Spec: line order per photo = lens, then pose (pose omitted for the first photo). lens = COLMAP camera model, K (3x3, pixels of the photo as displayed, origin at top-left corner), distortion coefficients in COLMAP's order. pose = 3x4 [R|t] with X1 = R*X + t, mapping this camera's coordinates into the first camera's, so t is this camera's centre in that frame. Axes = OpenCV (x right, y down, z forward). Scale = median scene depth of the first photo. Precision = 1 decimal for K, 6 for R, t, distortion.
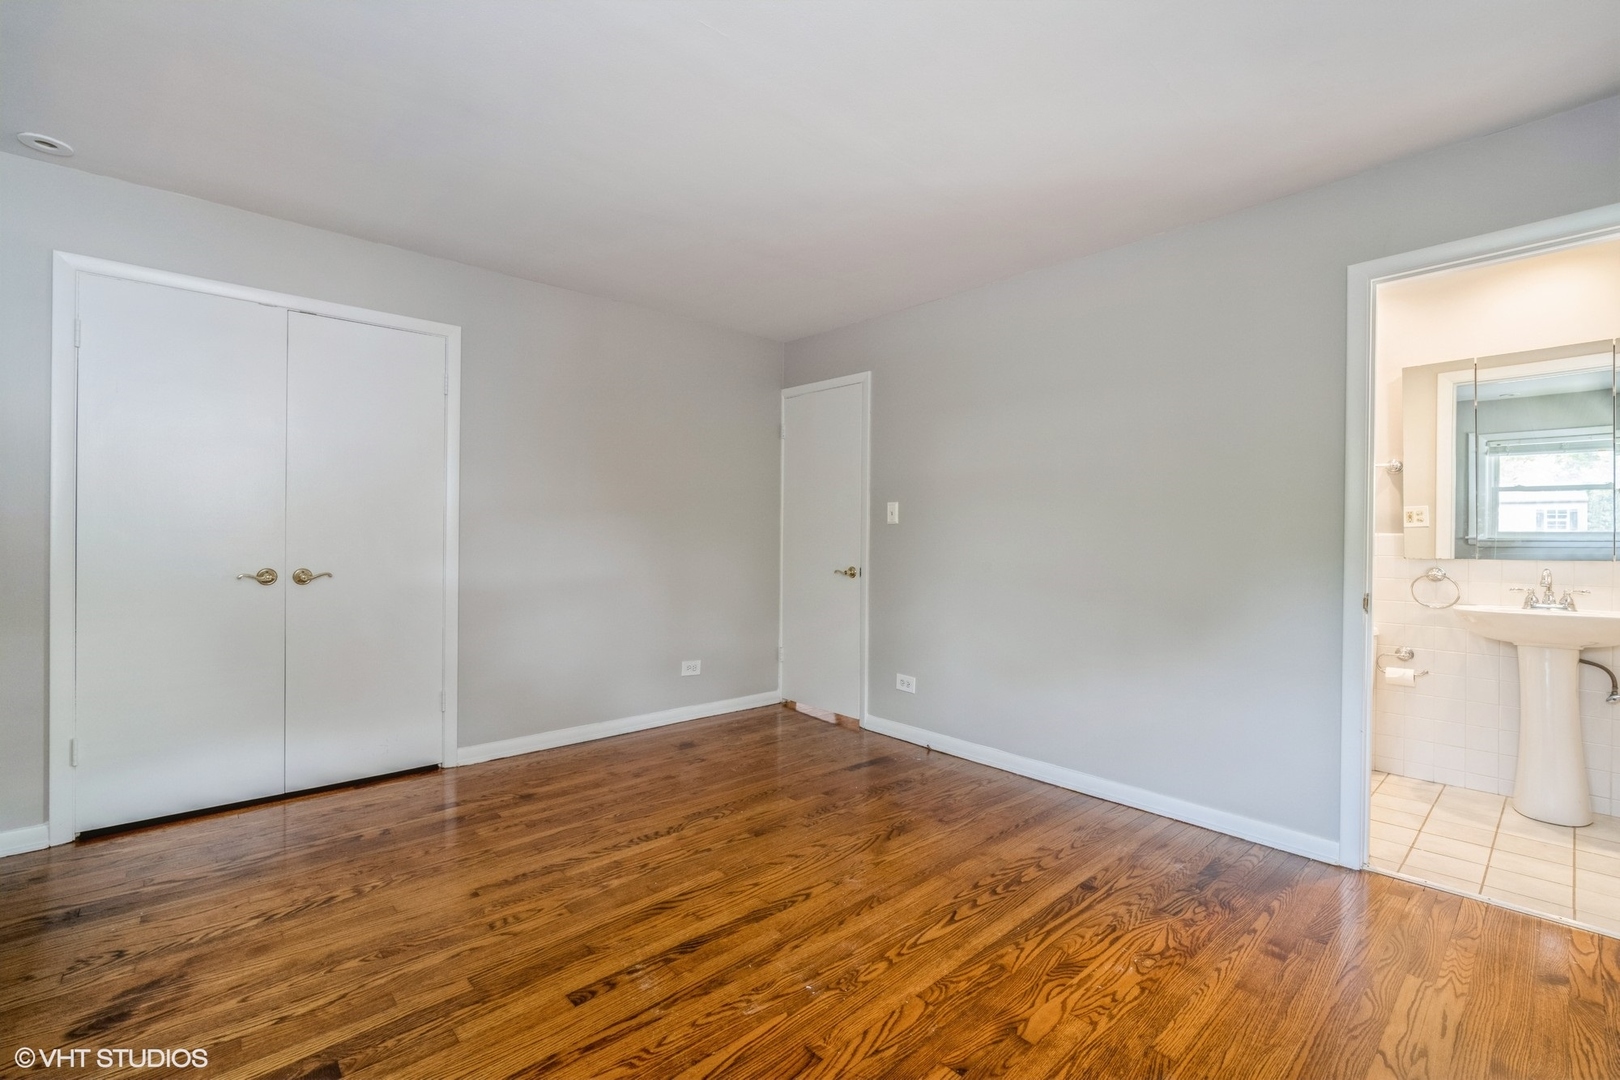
lens RADIAL K [[700.0, 0, 807.7], [0, 700.0, 535.5], [0, 0, 1]] dist [-0.017393, 0.007405]
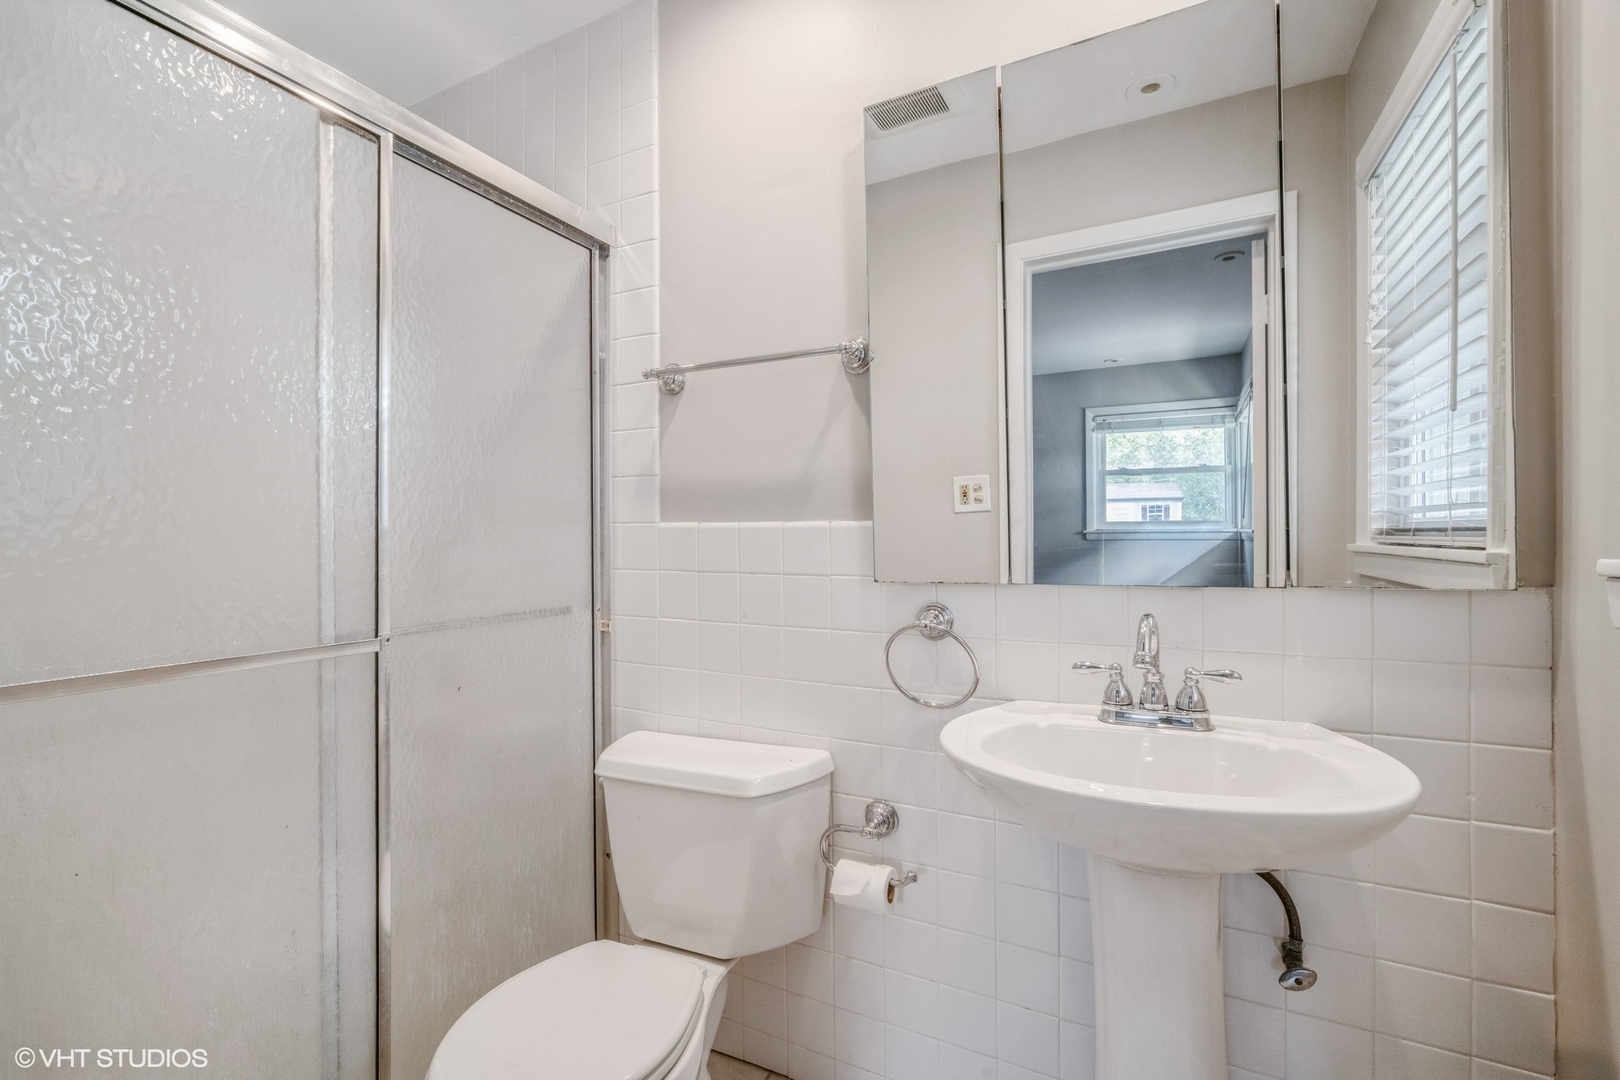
lens RADIAL K [[700.0, 0, 807.7], [0, 700.0, 535.5], [0, 0, 1]] dist [-0.017393, 0.007405]
pose [[0.935091, -0.017808, 0.353960, 0.542923], [0.017861, 0.999836, 0.003115, 0.002992], [-0.353957, 0.003409, 0.935255, 0.507562]]
